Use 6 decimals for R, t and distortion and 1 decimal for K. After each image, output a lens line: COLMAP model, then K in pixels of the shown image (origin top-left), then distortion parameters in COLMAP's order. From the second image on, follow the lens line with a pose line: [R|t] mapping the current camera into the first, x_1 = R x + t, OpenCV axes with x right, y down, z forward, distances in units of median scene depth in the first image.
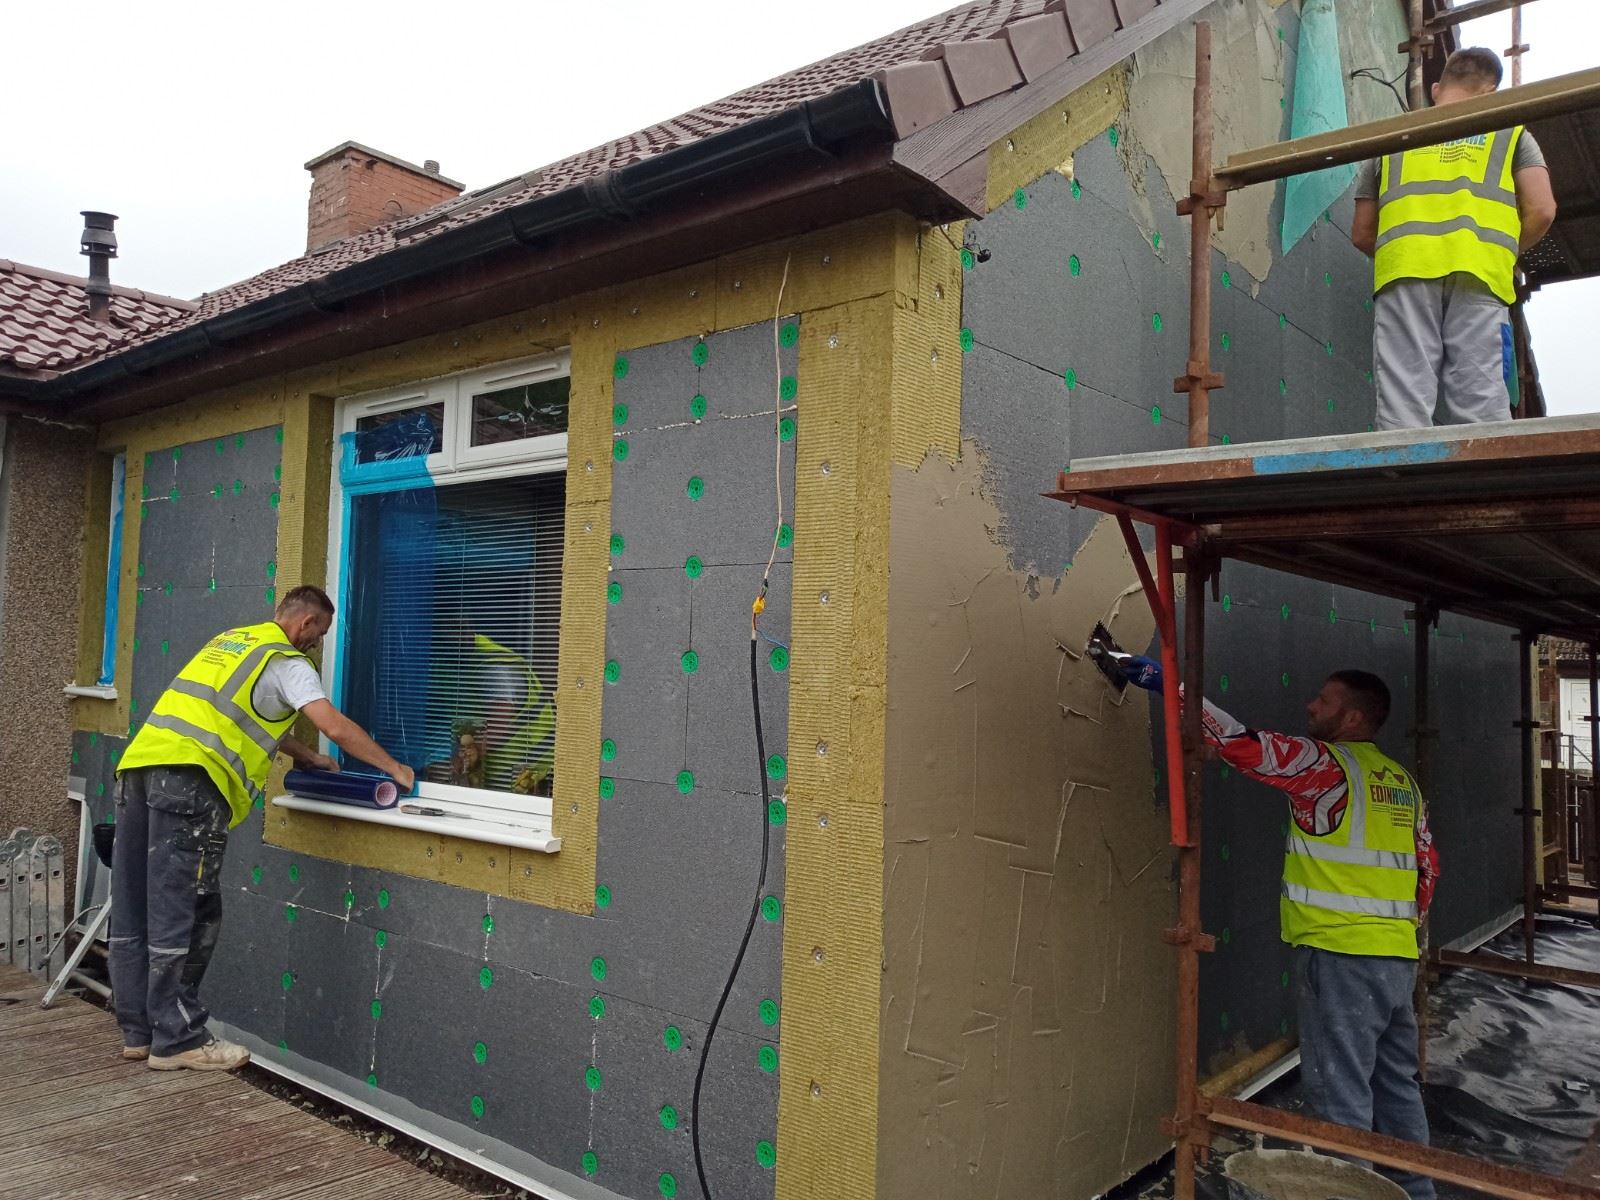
lens RADIAL K [[1252.8, 0, 800.0], [0, 1252.8, 600.0], [0, 0, 1]] dist [0.008550, -0.002746]
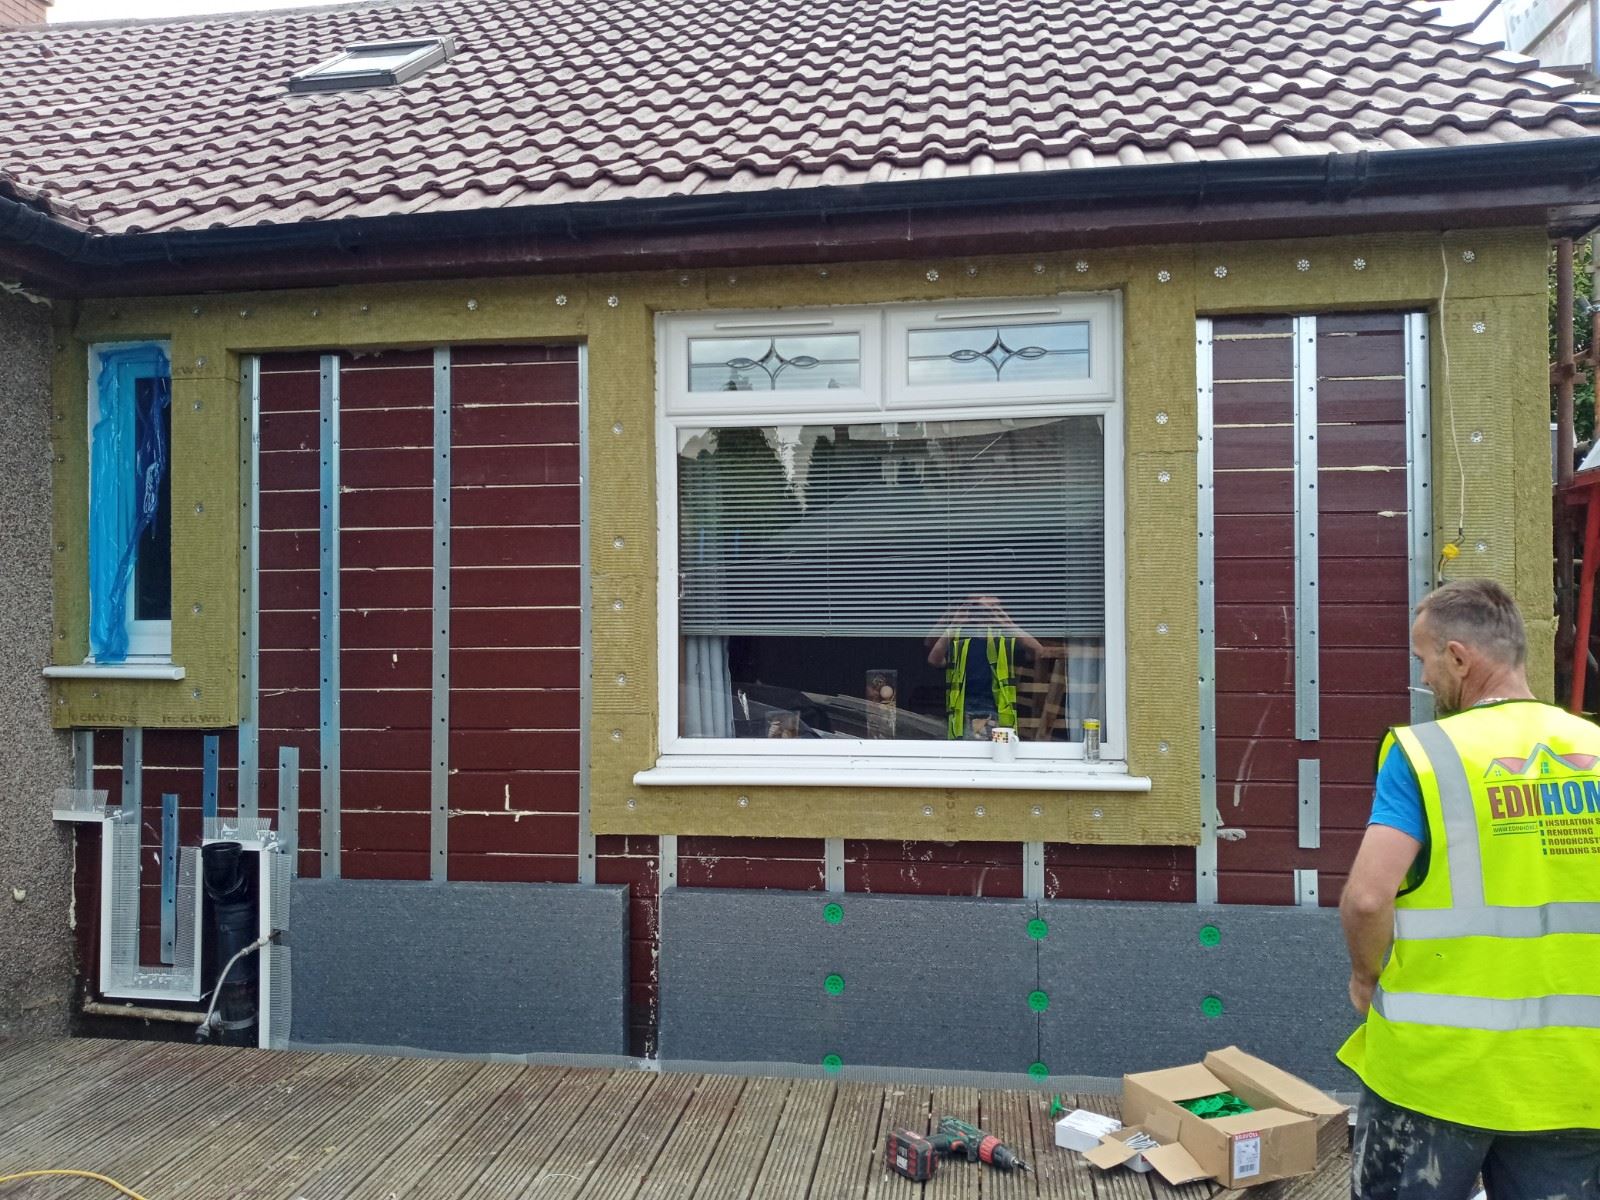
lens RADIAL K [[1252.8, 0, 800.0], [0, 1252.8, 600.0], [0, 0, 1]] dist [0.008550, -0.002746]
pose [[0.848682, -0.030819, 0.528004, -0.603663], [-0.000188, 0.998283, 0.058571, -0.011080], [-0.528903, -0.049807, 0.847219, 0.173293]]
